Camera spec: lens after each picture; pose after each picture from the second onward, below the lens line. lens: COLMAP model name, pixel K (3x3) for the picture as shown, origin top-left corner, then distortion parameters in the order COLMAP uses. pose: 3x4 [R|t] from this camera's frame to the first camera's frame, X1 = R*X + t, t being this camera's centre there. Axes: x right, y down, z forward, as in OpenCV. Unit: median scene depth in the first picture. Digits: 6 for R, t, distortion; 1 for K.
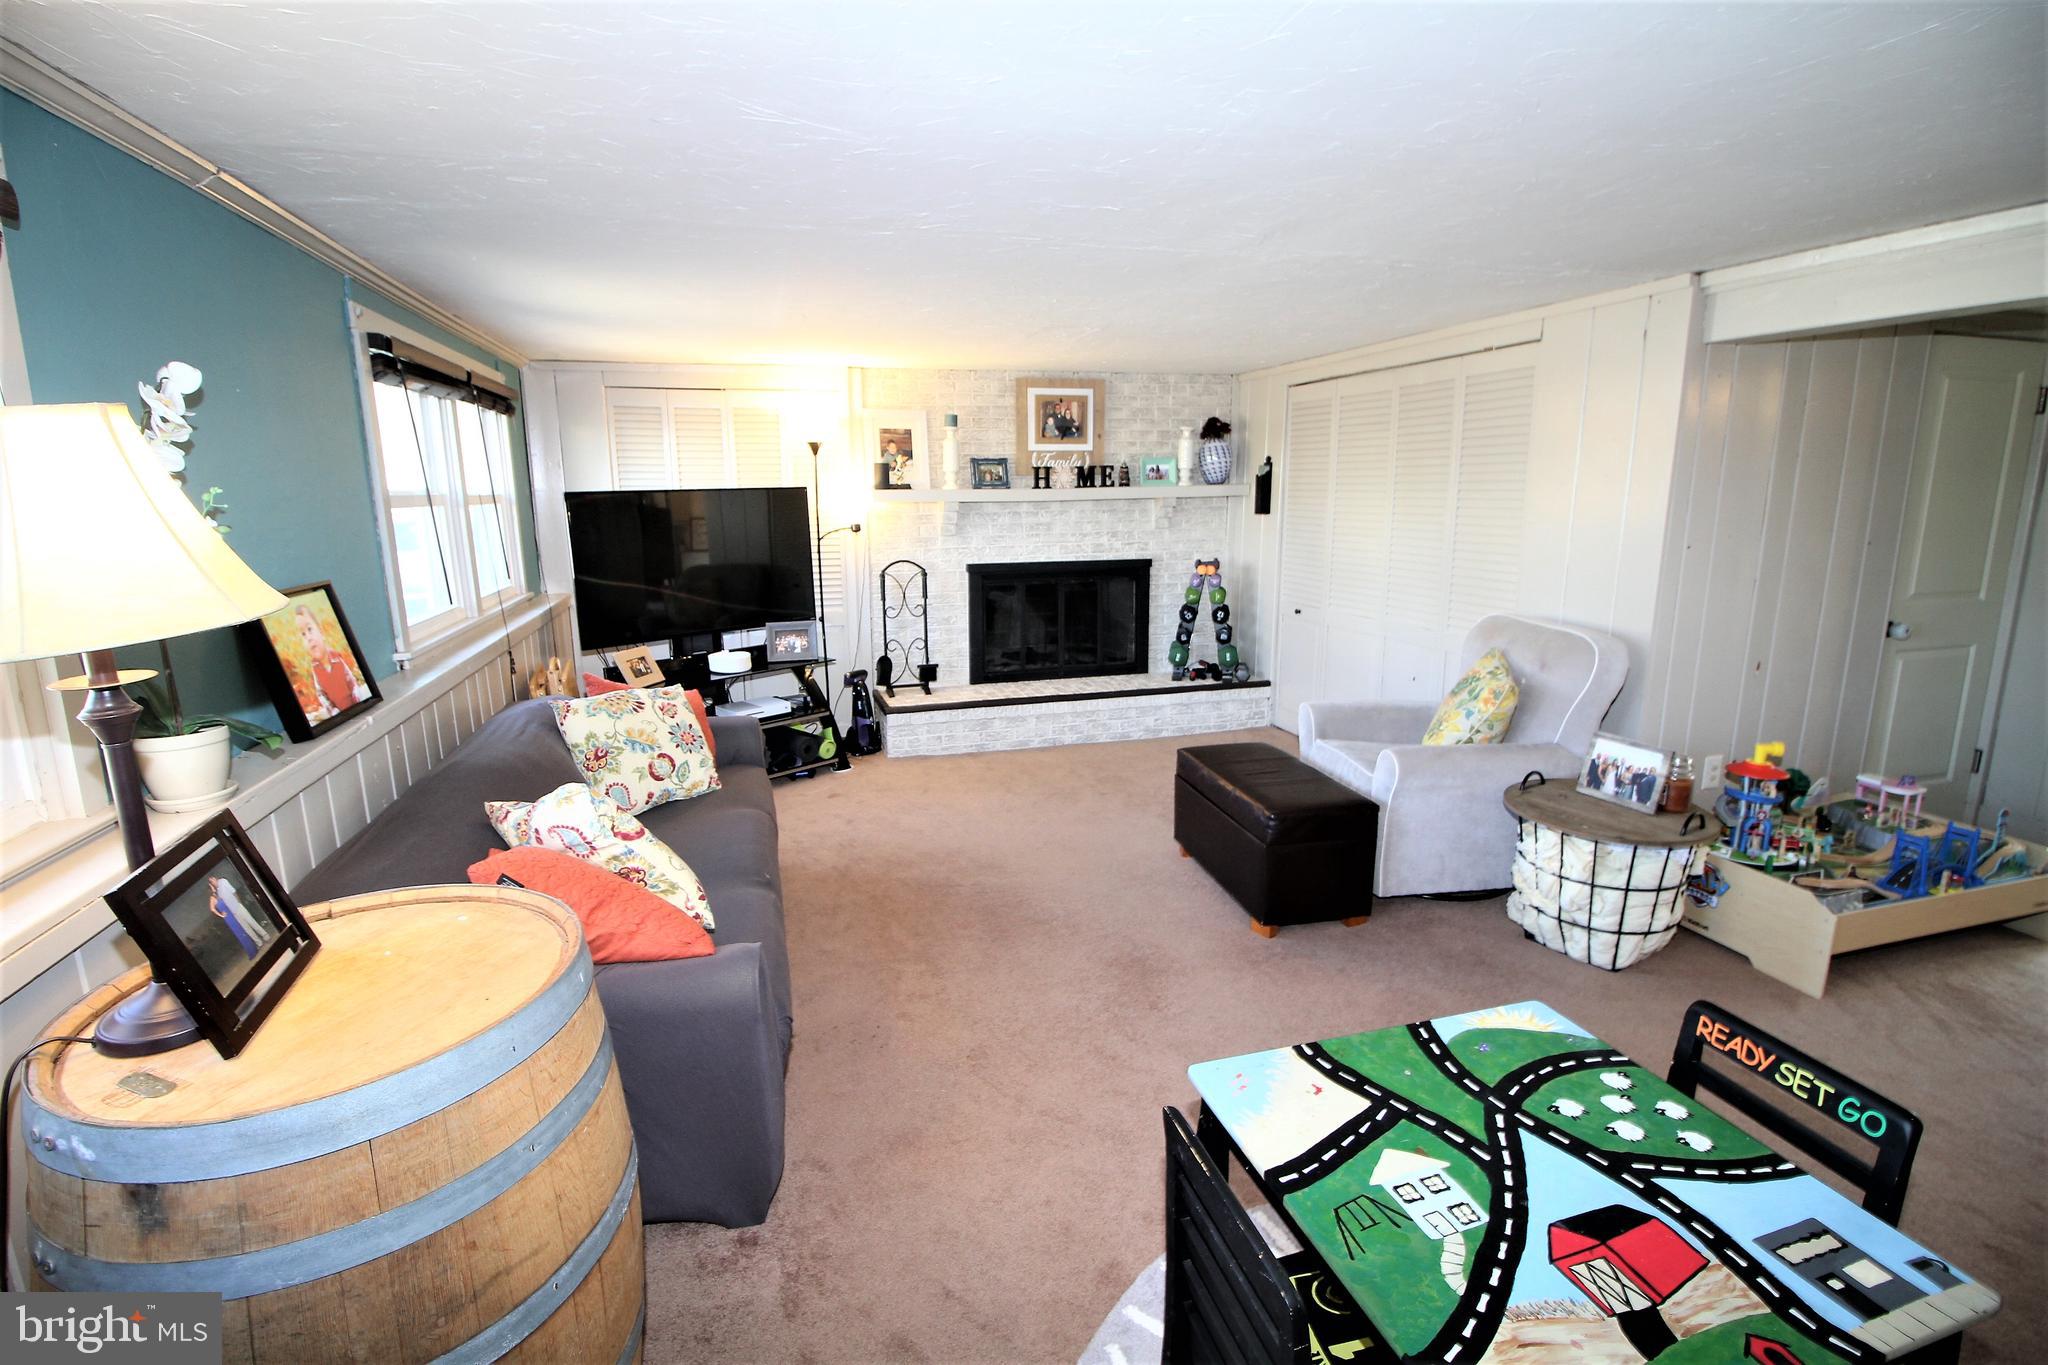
lens RADIAL K [[943.0, 0, 1023.3], [0, 943.0, 681.9], [0, 0, 1]] dist [-0.001713, -0.012388]
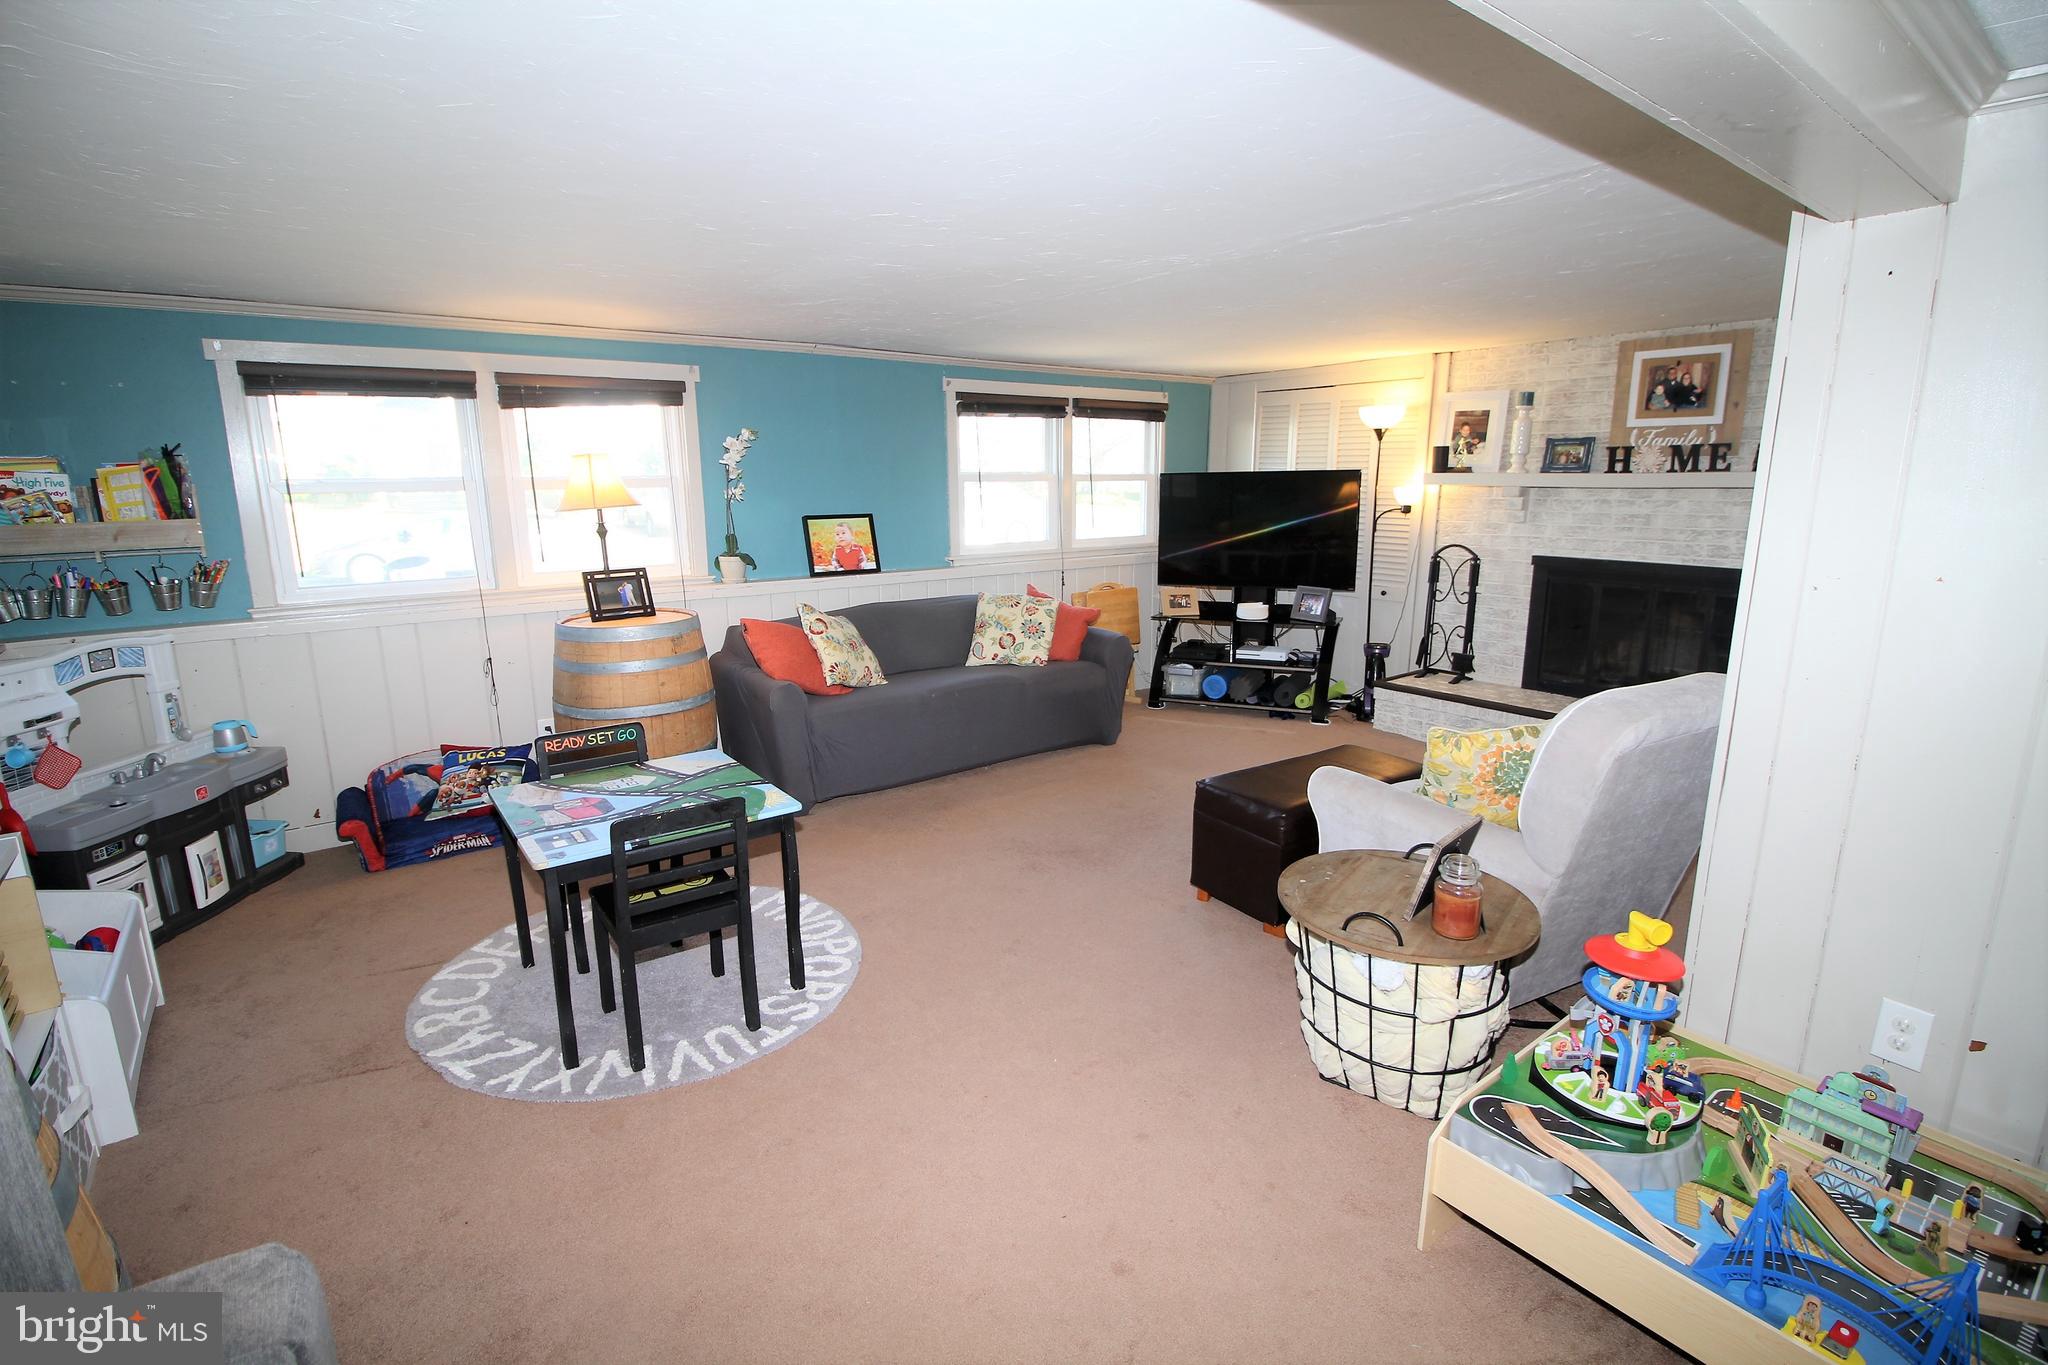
lens RADIAL K [[943.0, 0, 1014.0], [0, 943.0, 677.5], [0, 0, 1]] dist [-0.001713, -0.012388]
pose [[0.354699, 0.202762, -0.912730, 0.628805], [-0.186641, 0.971909, 0.143377, -0.048030], [0.916162, 0.119498, 0.382579, 0.212244]]
